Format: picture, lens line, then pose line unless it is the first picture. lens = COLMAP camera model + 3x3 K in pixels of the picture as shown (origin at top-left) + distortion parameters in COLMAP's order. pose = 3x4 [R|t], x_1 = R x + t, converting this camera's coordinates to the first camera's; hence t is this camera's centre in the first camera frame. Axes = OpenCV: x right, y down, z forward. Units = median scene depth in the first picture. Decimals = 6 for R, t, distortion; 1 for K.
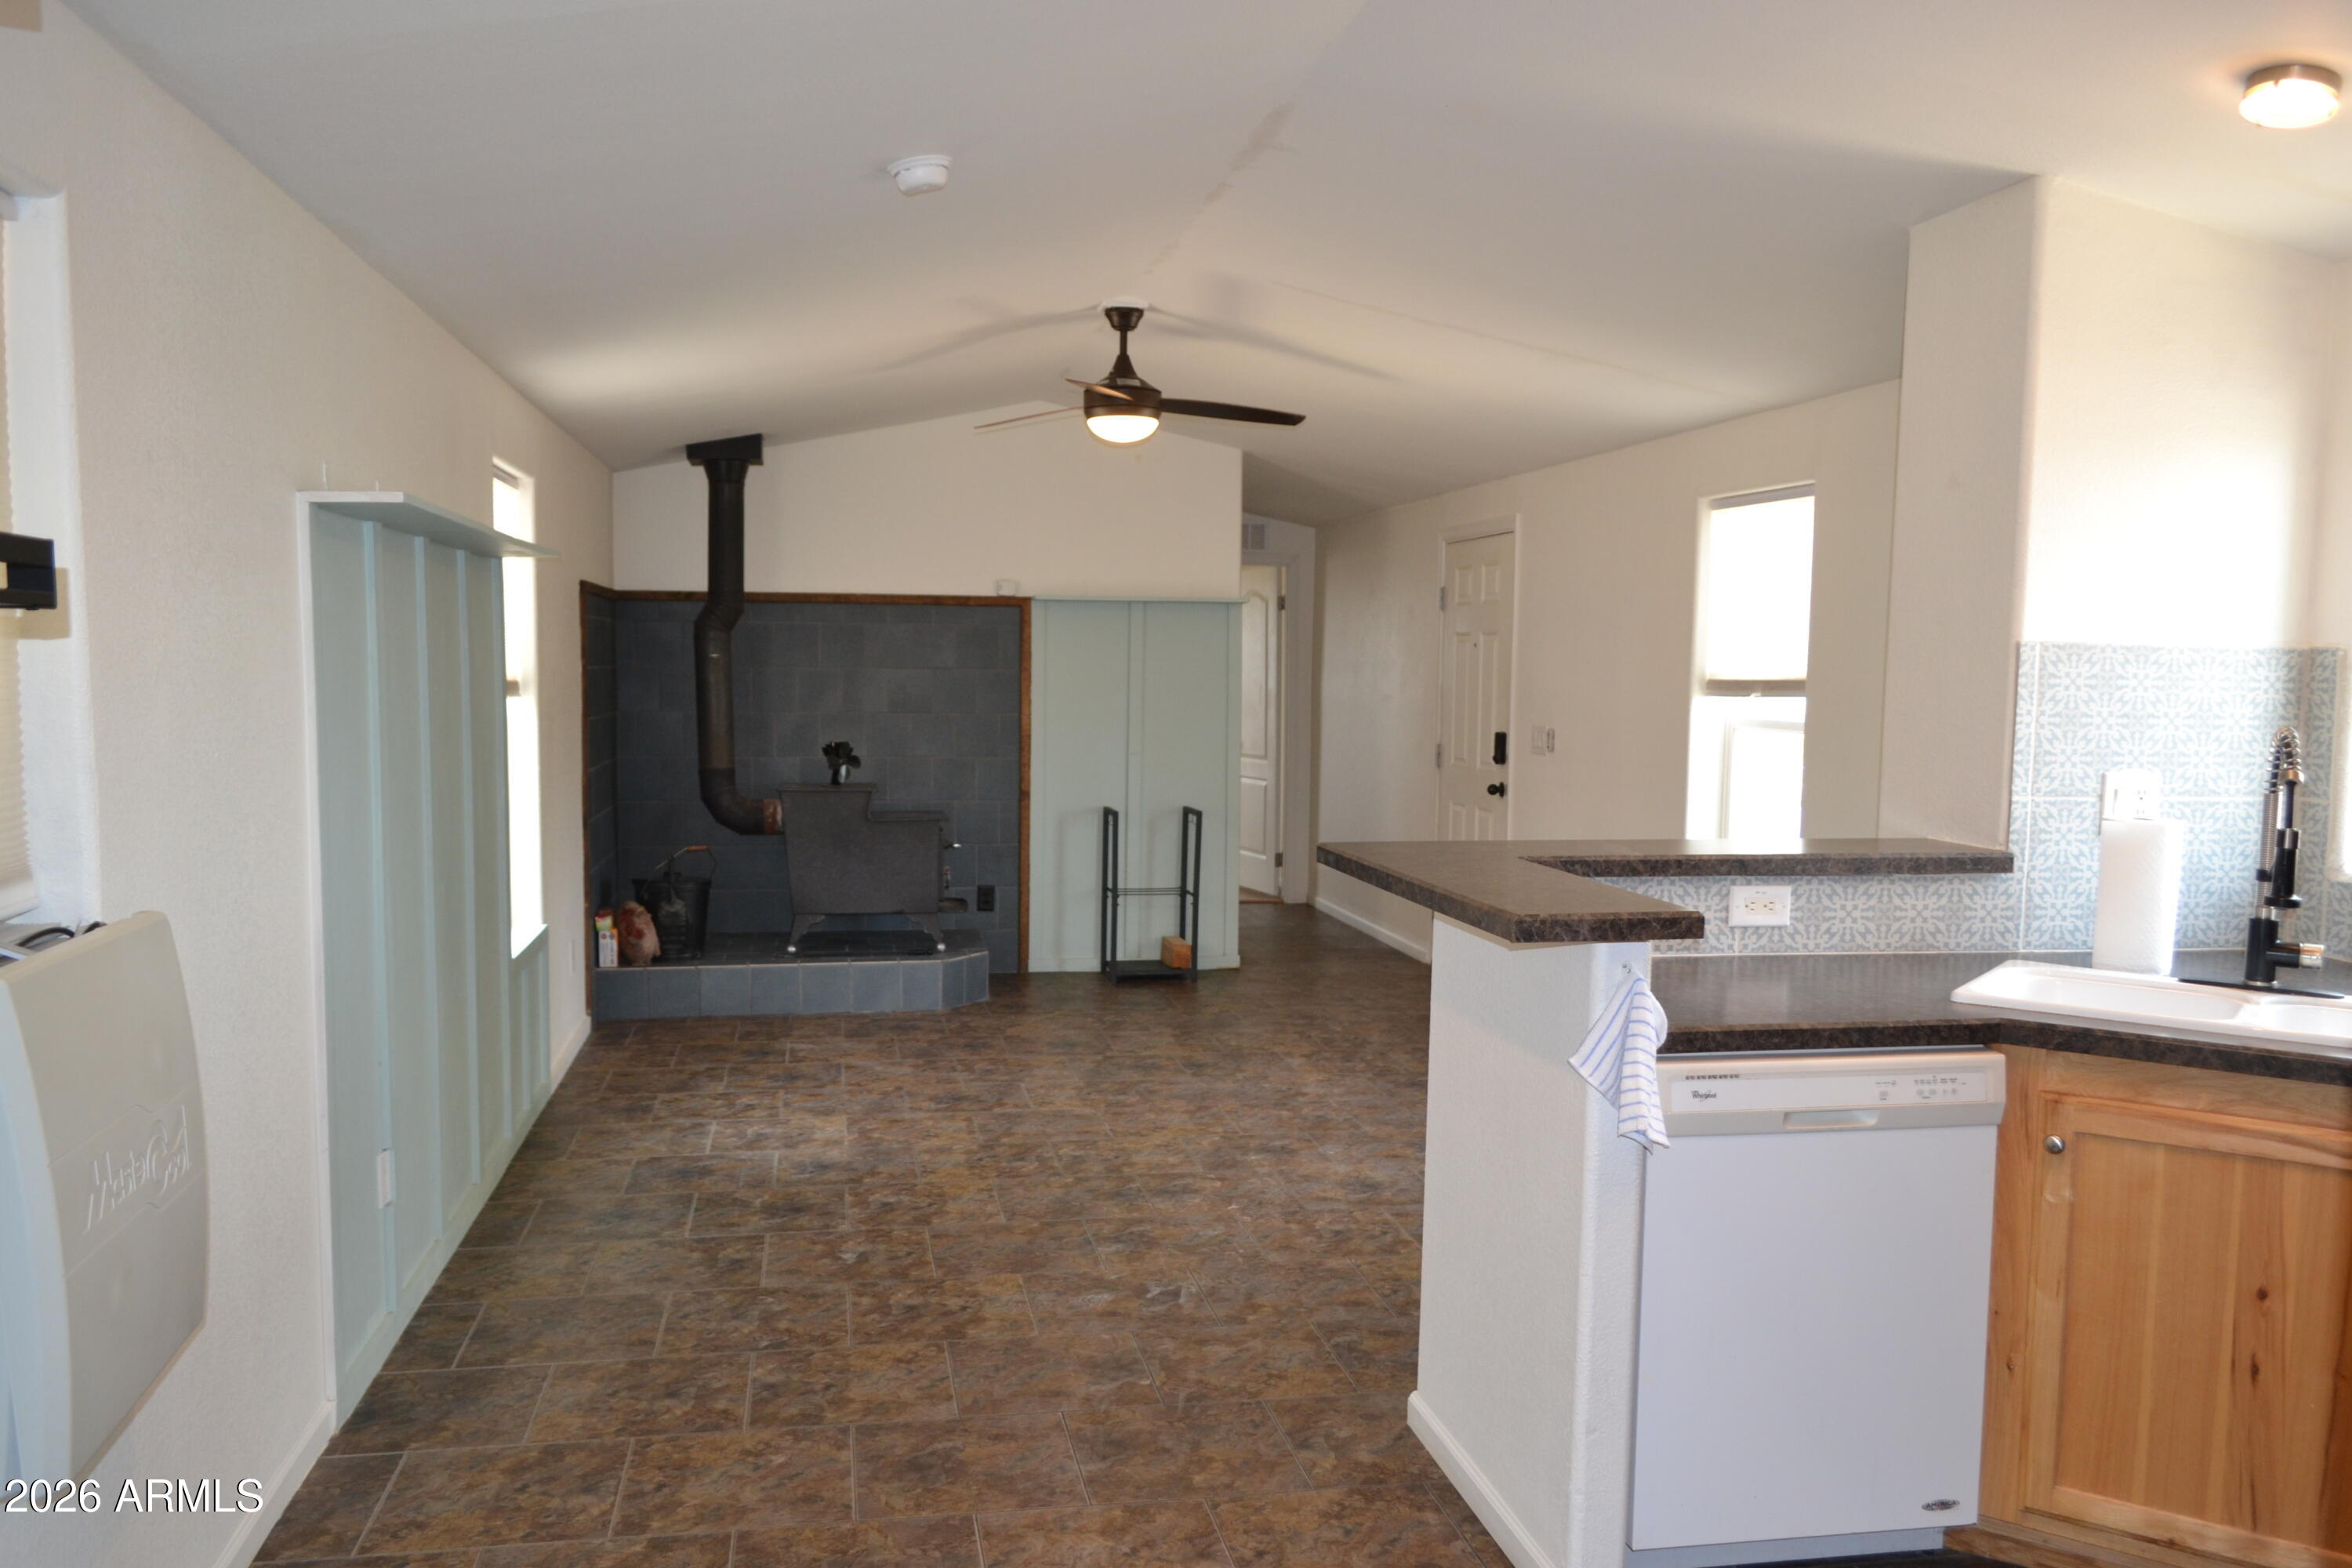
lens RADIAL K [[1842.4, 0, 1173.9], [0, 1842.4, 789.2], [0, 0, 1]] dist [-0.015495, 0.000932]
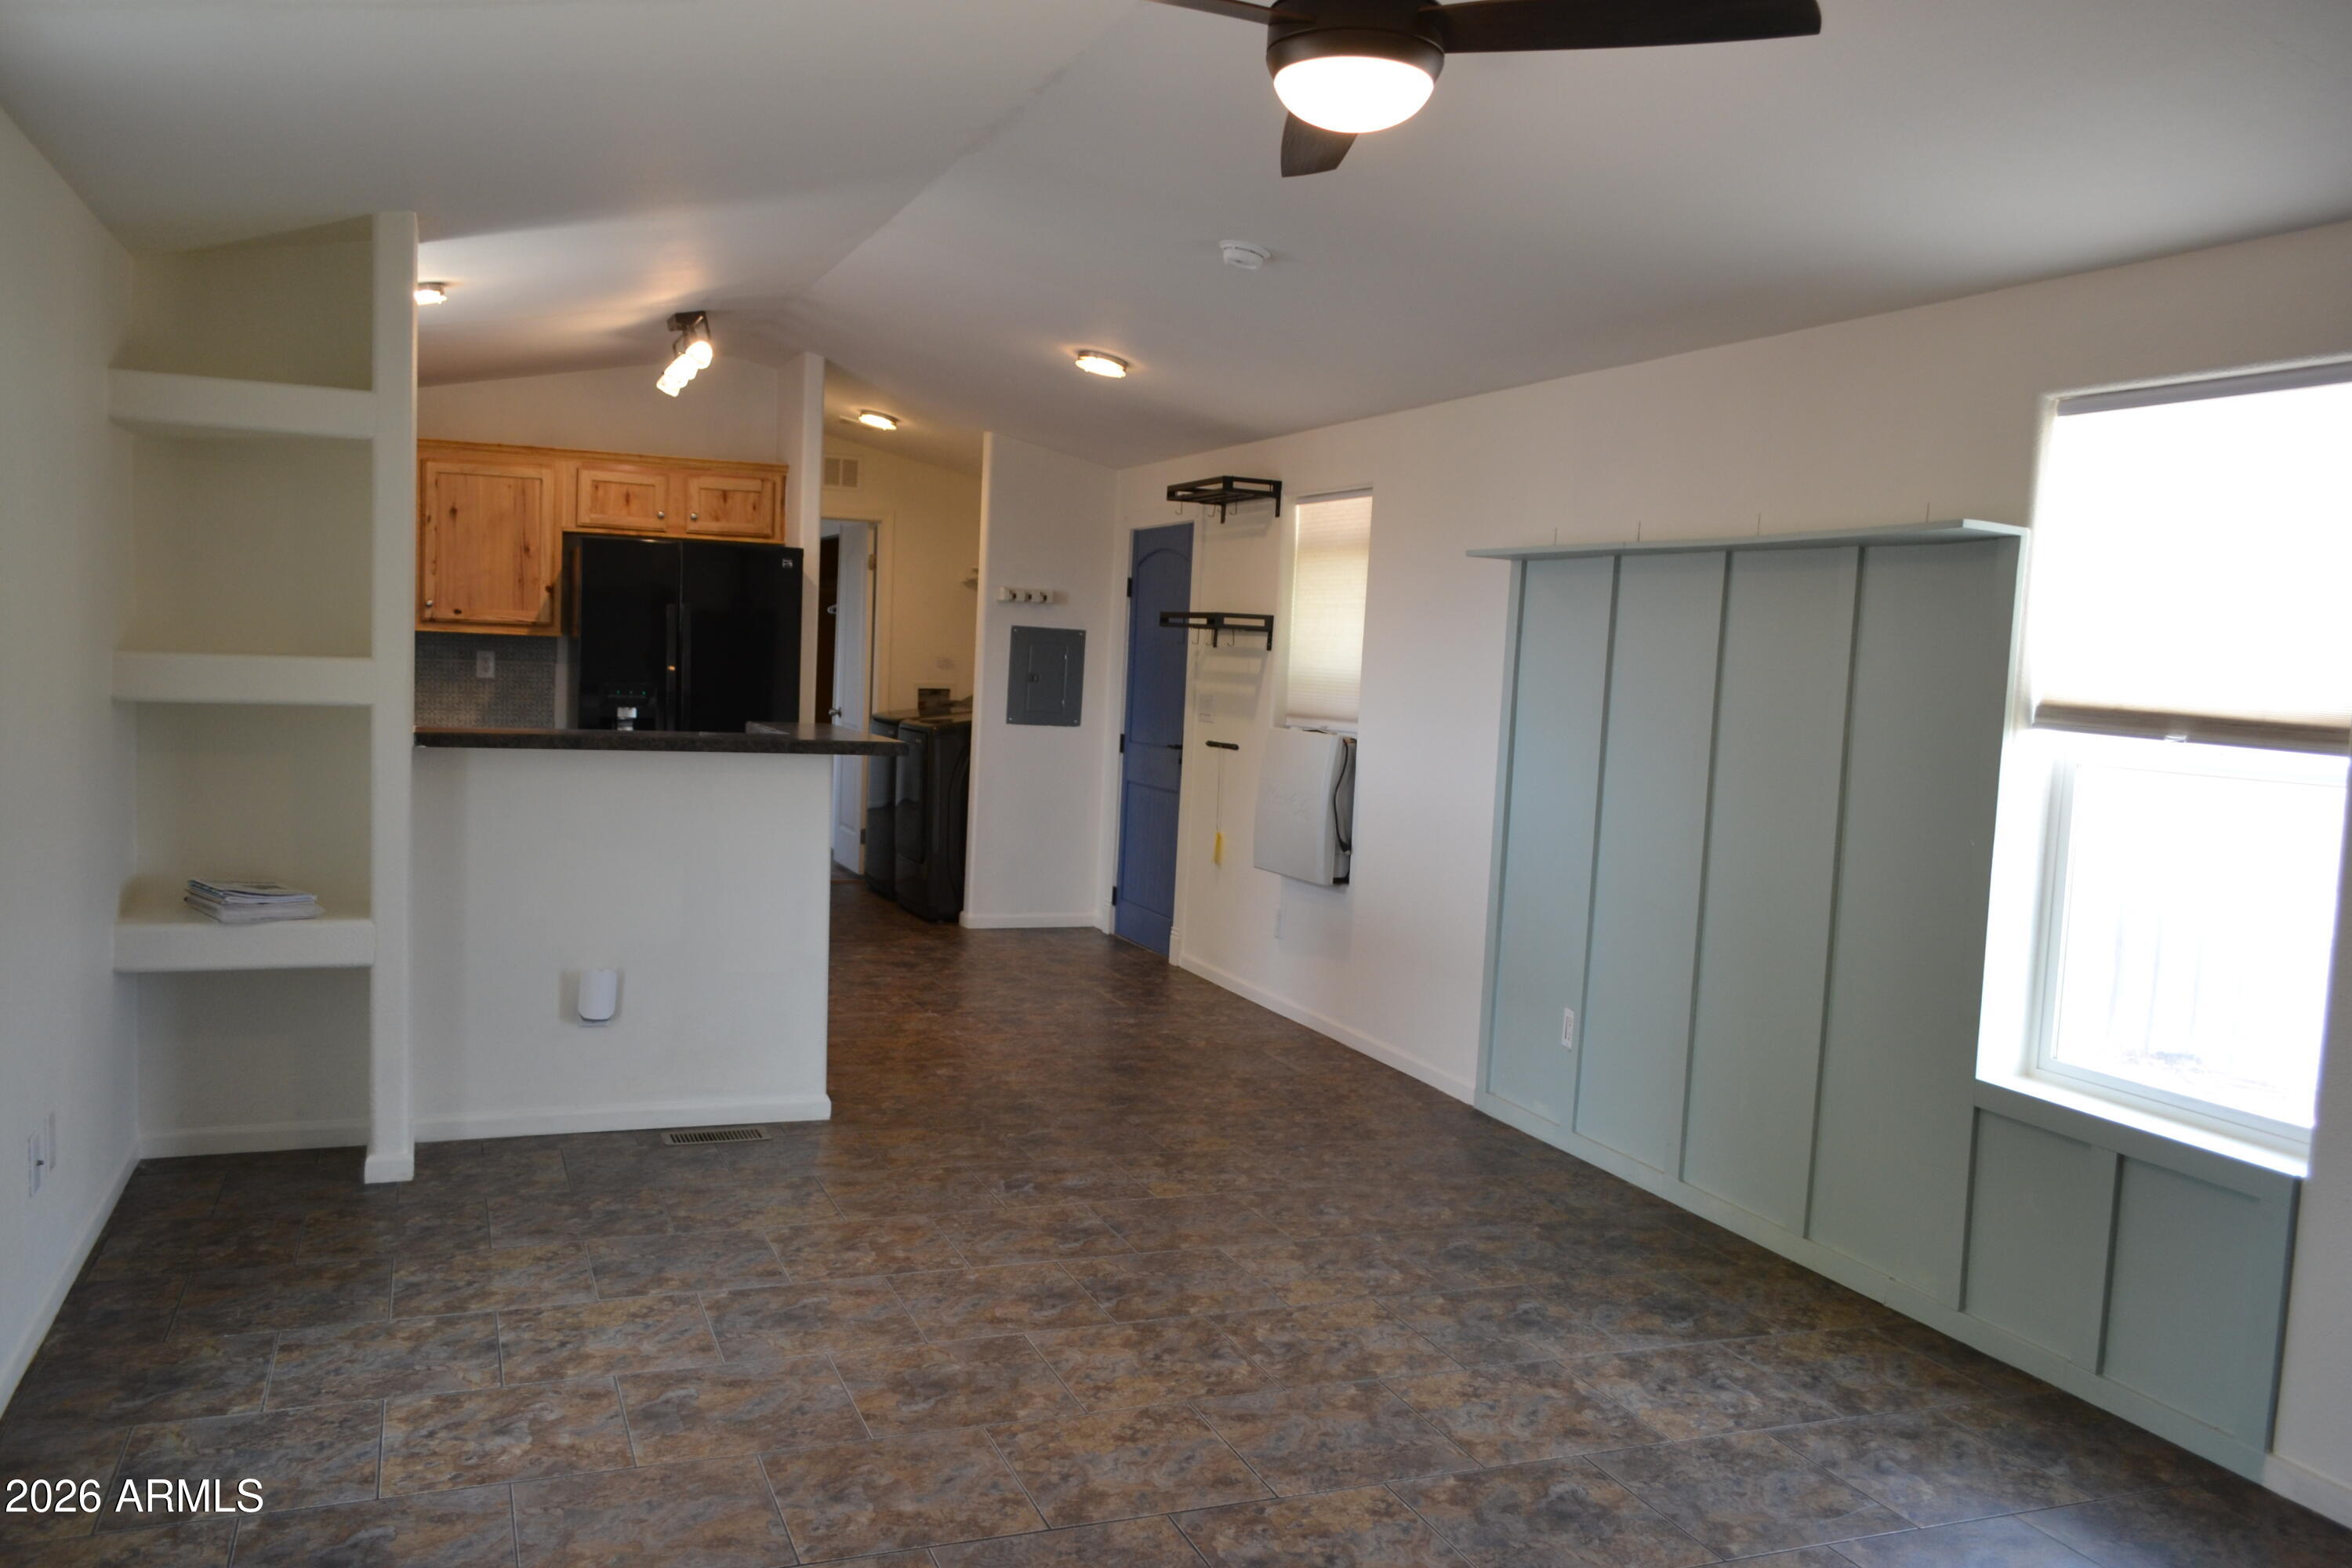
lens RADIAL K [[1842.4, 0, 1175.8], [0, 1842.4, 786.5], [0, 0, 1]] dist [-0.015495, 0.000932]
pose [[-0.978769, -0.039481, -0.201126, 0.119318], [-0.069393, 0.987153, 0.143921, -0.118493], [0.192860, 0.154822, -0.968935, 1.803545]]
